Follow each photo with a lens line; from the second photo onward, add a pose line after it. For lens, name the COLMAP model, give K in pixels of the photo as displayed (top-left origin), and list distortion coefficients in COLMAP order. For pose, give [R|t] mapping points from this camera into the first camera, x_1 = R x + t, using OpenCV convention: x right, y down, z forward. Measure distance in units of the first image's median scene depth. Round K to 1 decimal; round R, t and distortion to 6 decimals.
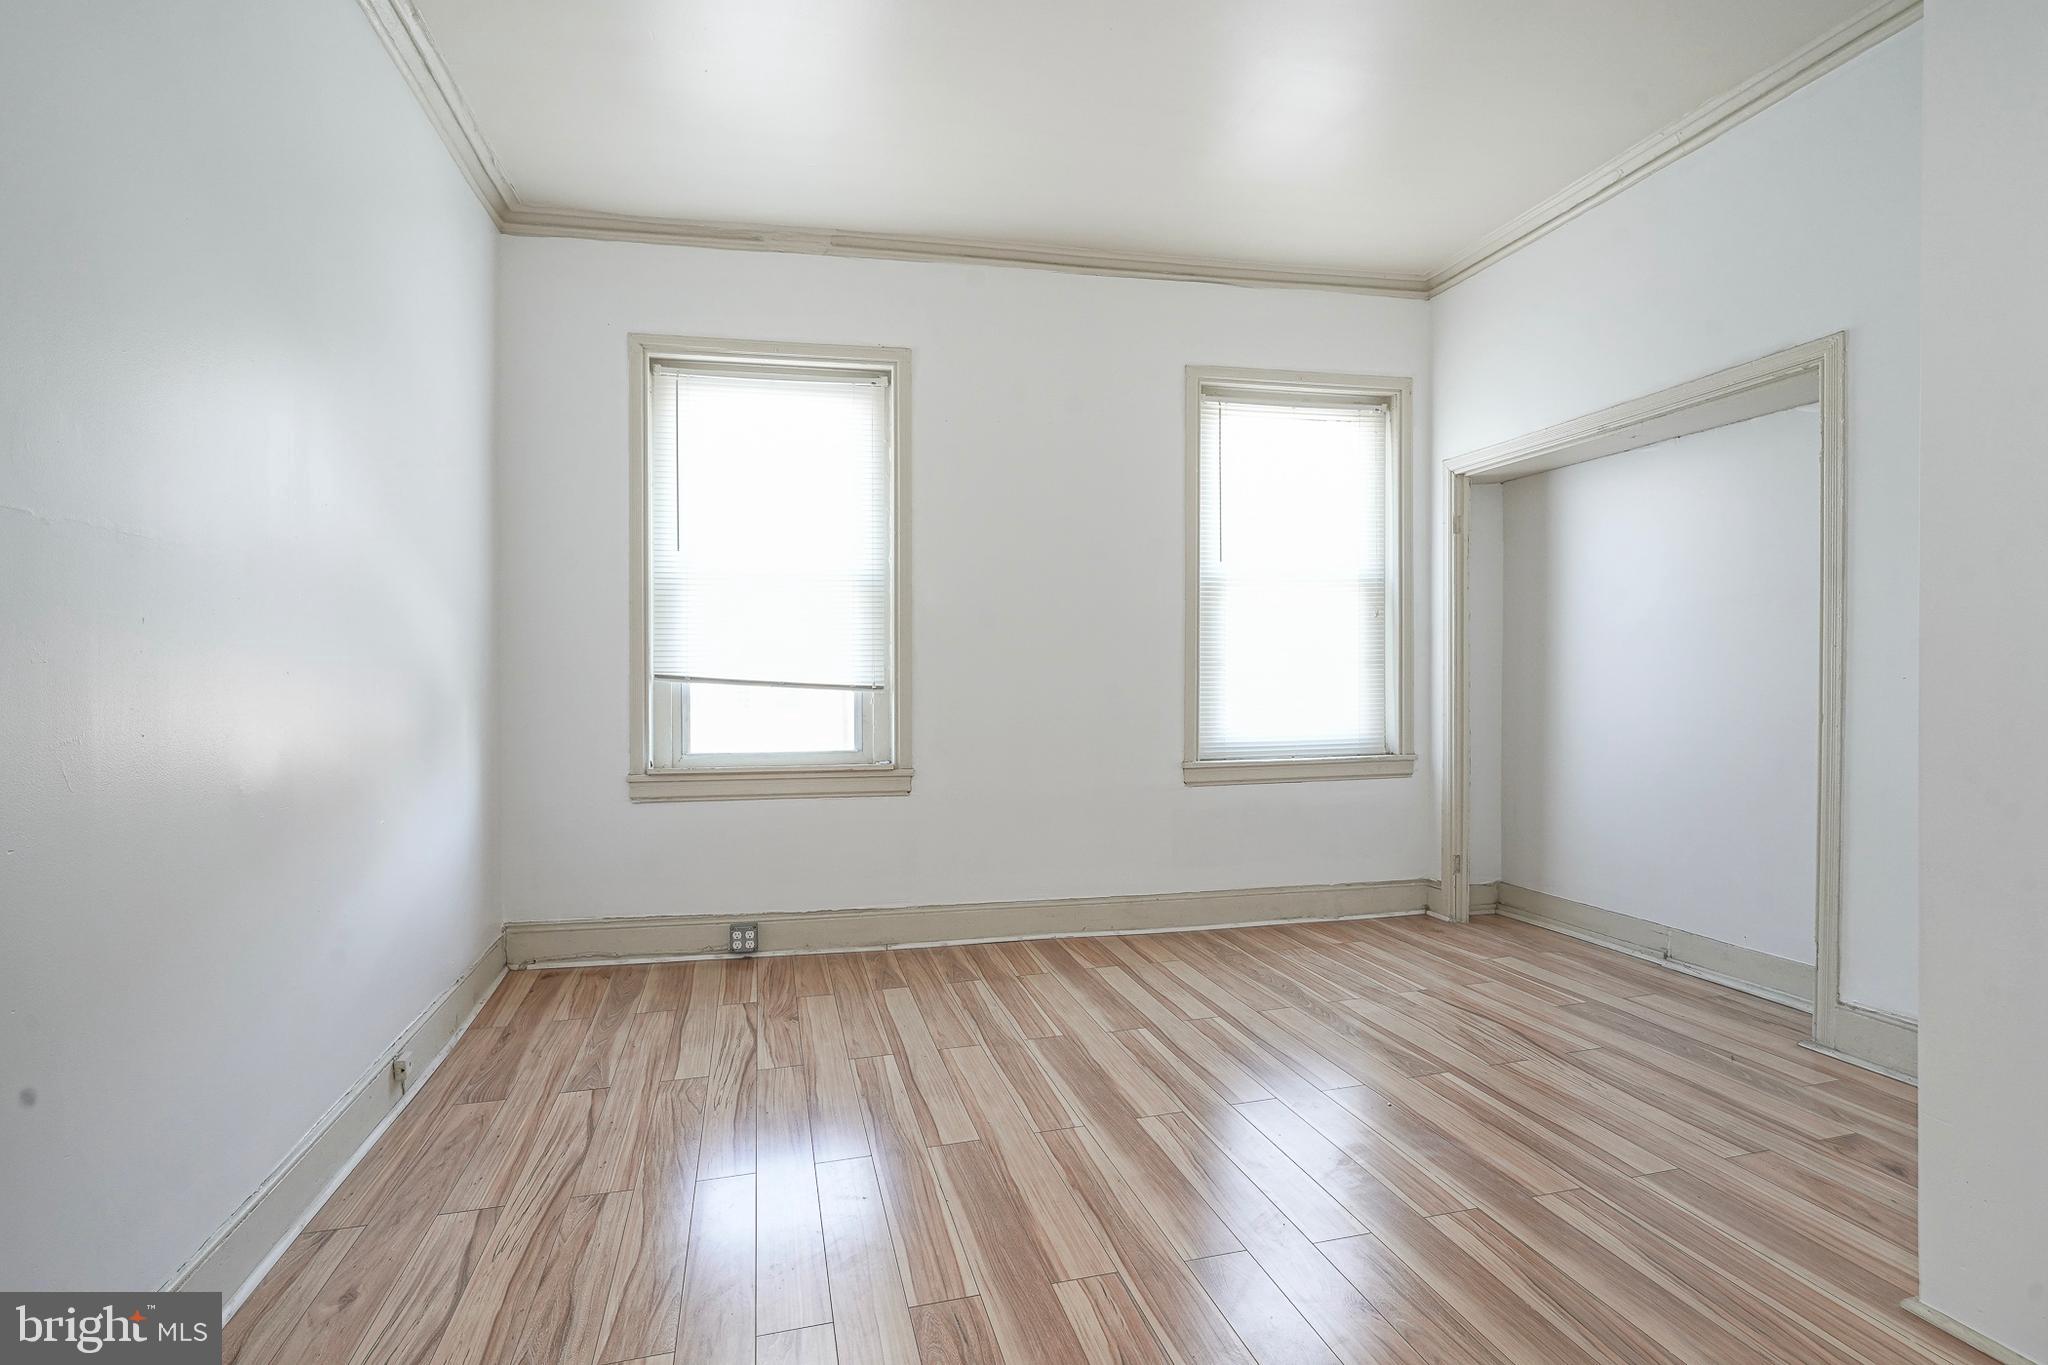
lens RADIAL K [[1015.0, 0, 1031.9], [0, 1015.0, 689.5], [0, 0, 1]] dist [-0.009970, 0.005044]
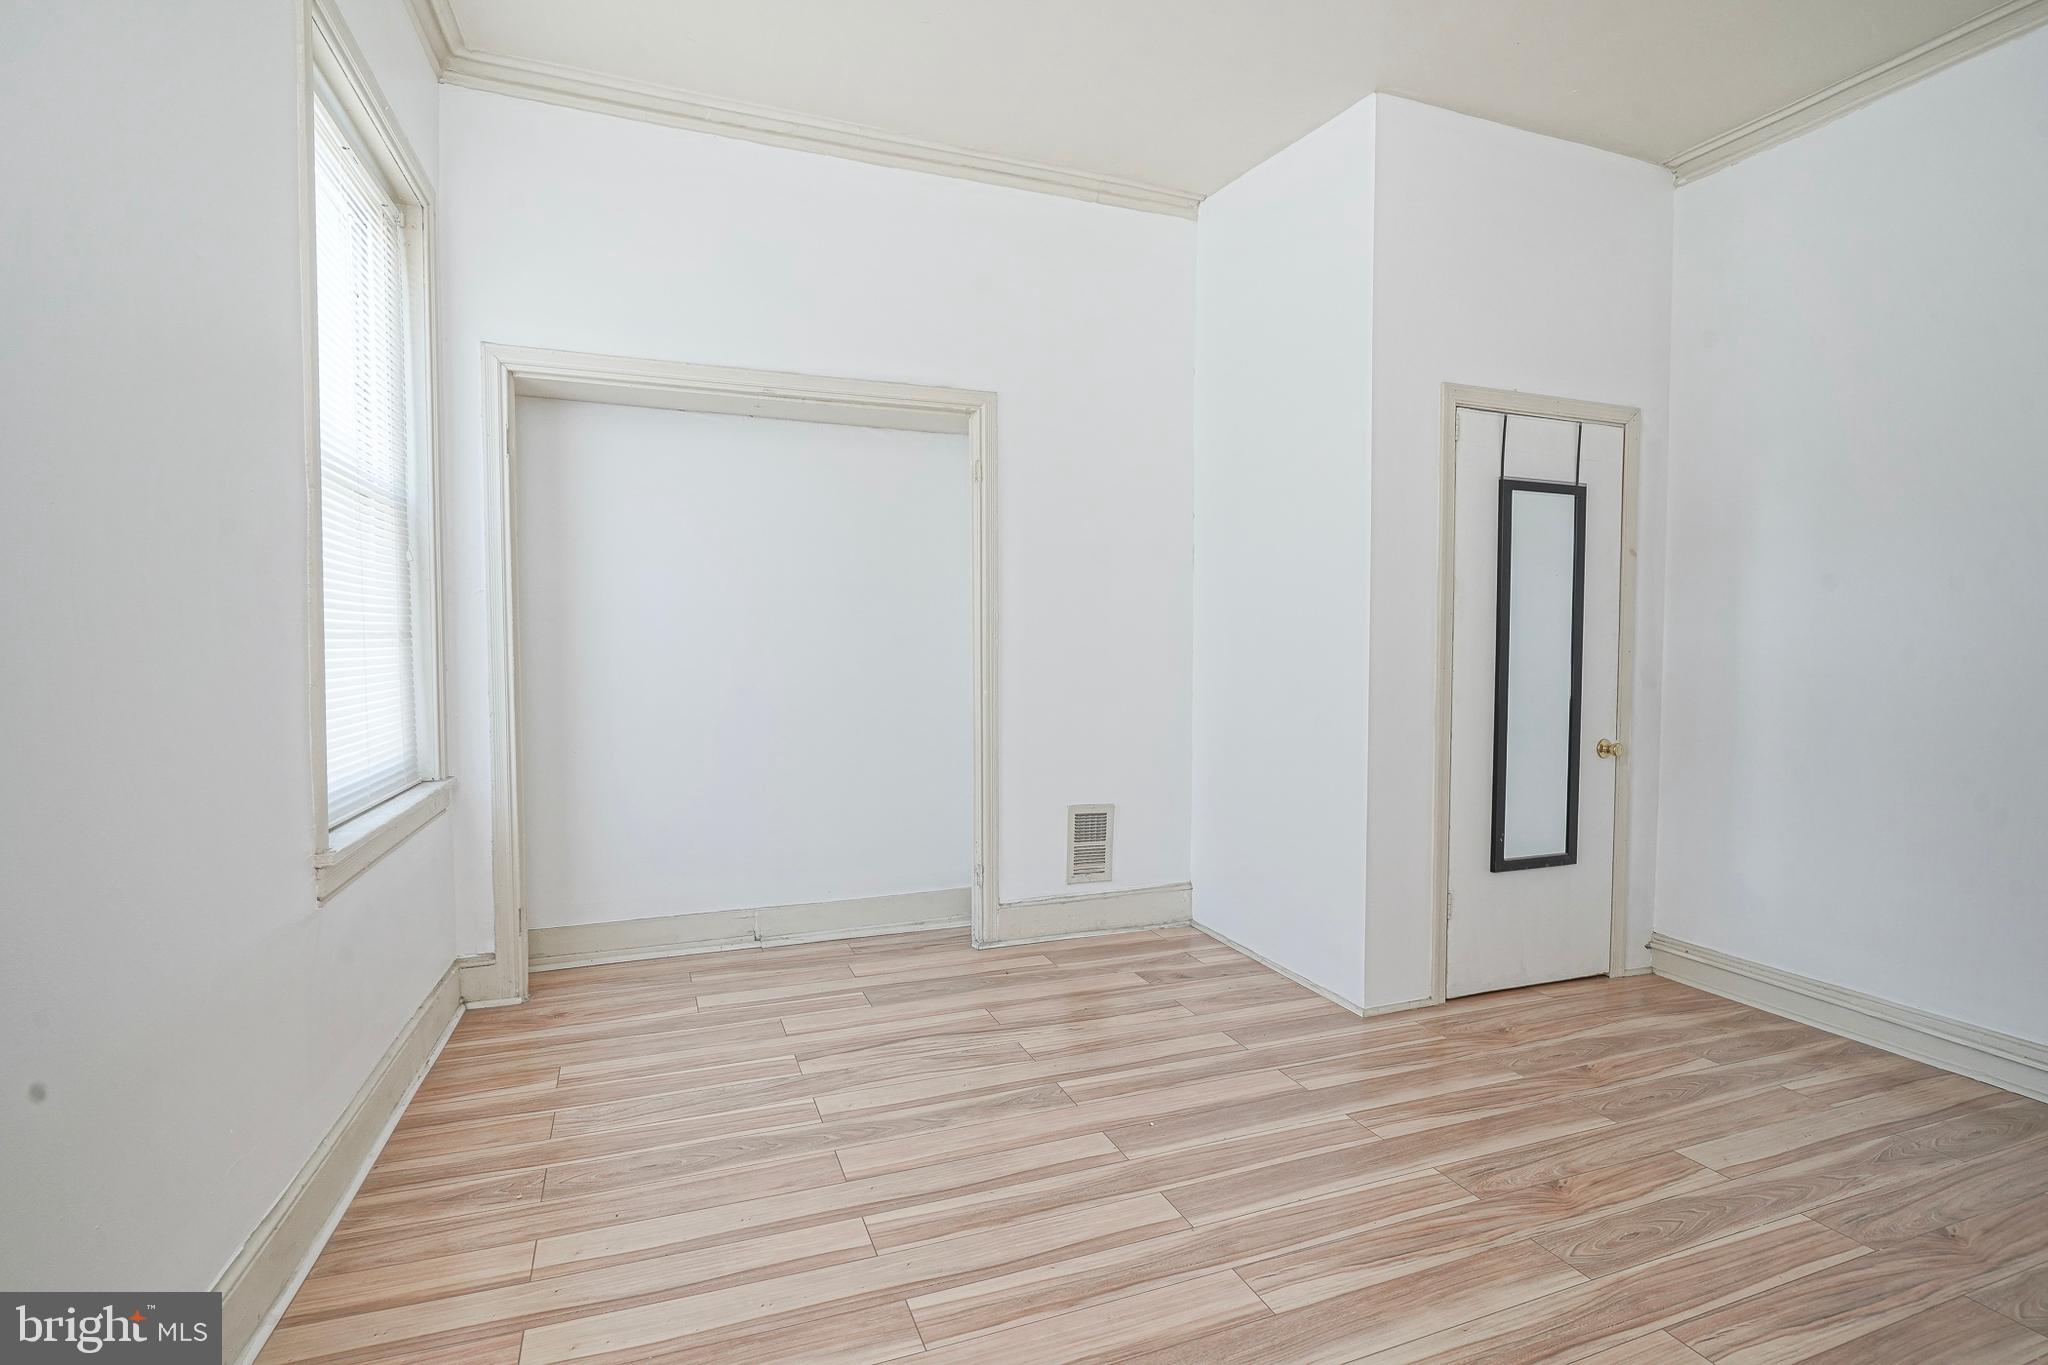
lens RADIAL K [[985.1, 0, 1027.6], [0, 985.1, 689.1], [0, 0, 1]] dist [-0.005799, 0.004063]
pose [[-0.125526, -0.036038, 0.991436, -0.442722], [0.009818, 0.999246, 0.037565, -0.016116], [-0.992042, 0.014450, -0.125078, 1.073096]]
